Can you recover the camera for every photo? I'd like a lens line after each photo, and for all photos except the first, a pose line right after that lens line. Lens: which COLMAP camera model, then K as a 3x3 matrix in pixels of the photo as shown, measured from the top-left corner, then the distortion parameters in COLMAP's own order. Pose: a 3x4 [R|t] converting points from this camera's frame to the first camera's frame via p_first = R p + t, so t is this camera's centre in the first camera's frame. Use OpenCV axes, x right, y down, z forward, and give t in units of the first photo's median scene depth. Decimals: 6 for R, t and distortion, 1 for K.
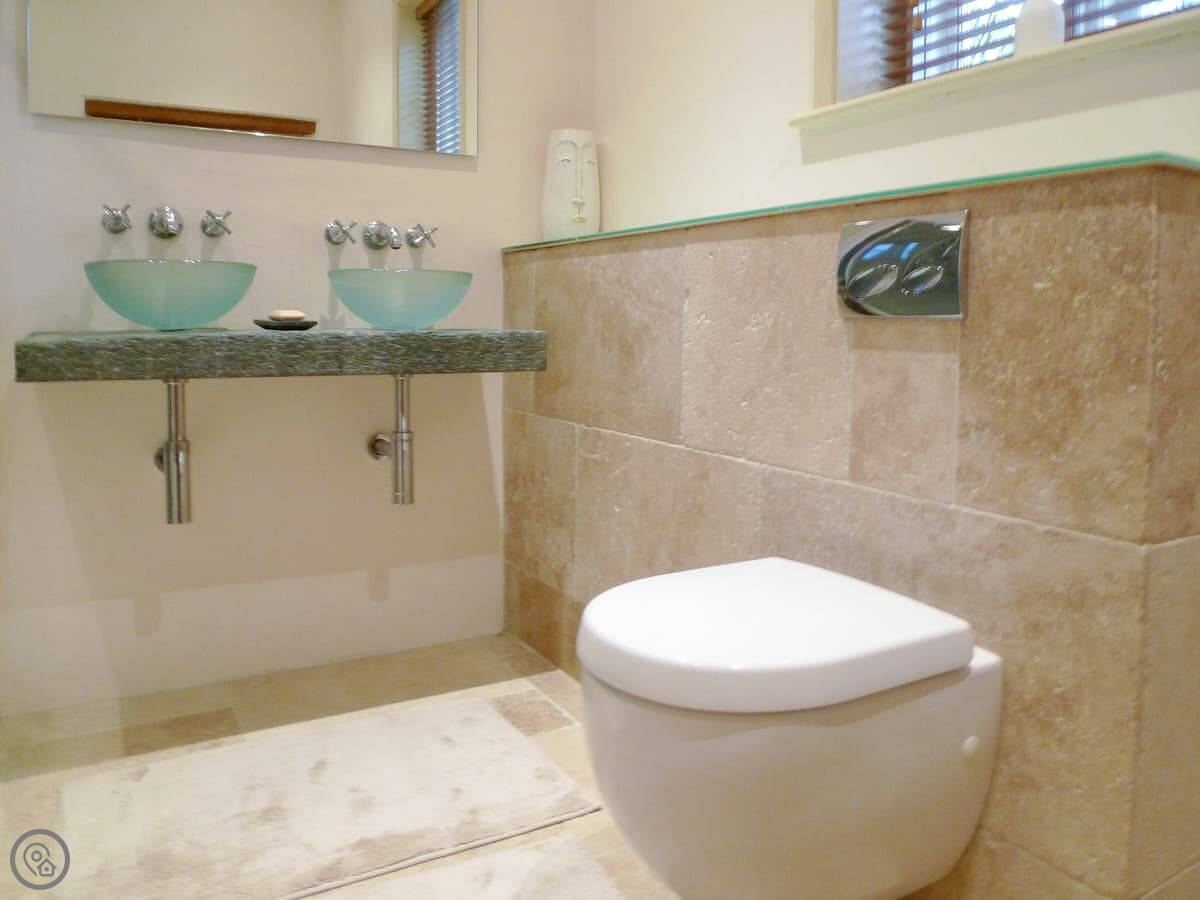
lens RADIAL K [[964.4, 0, 600.0], [0, 964.4, 450.0], [0, 0, 1]] dist [-0.039751, -0.005007]
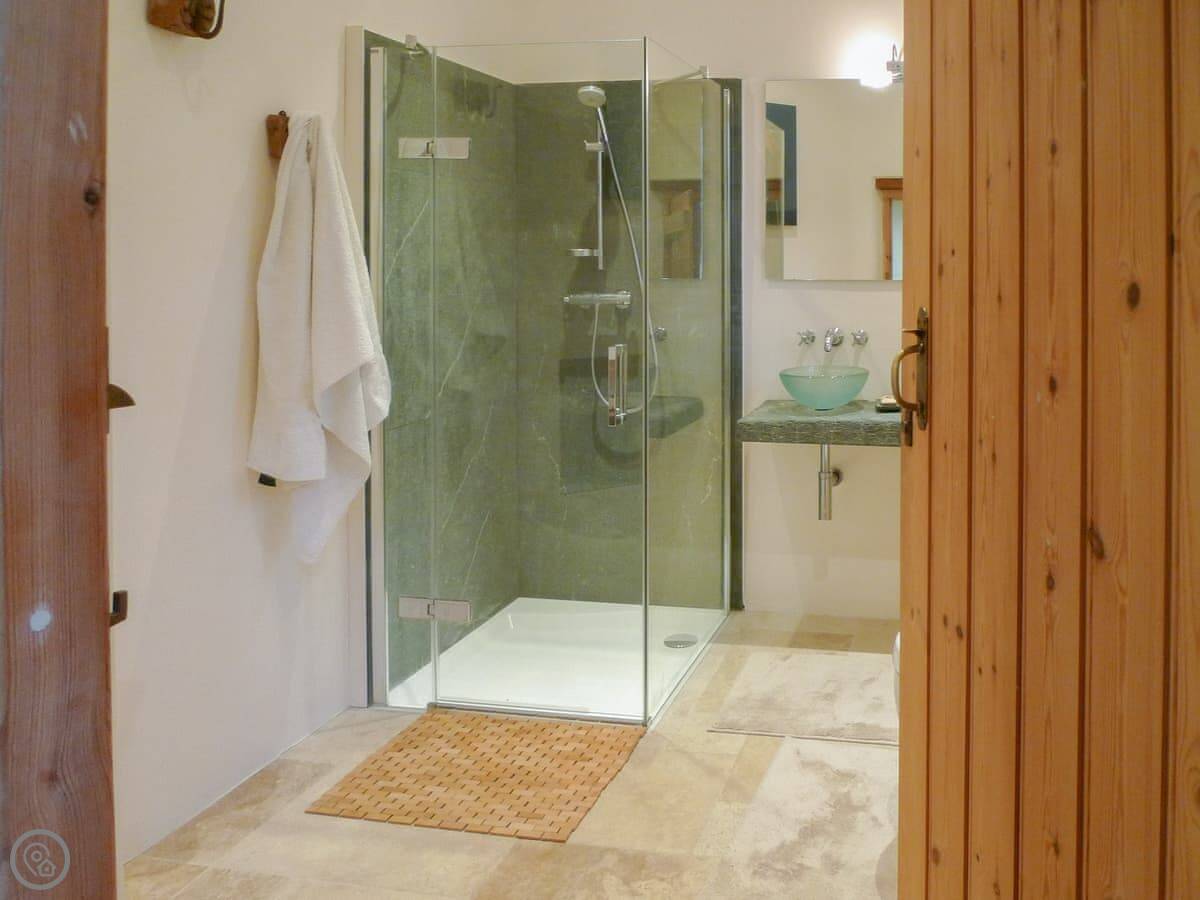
lens RADIAL K [[964.4, 0, 600.0], [0, 964.4, 450.0], [0, 0, 1]] dist [-0.039751, -0.005007]
pose [[0.630176, 0.098399, -0.770192, 0.651416], [-0.038376, 0.994672, 0.095679, -0.209285], [0.775504, -0.030738, 0.630594, -0.404404]]
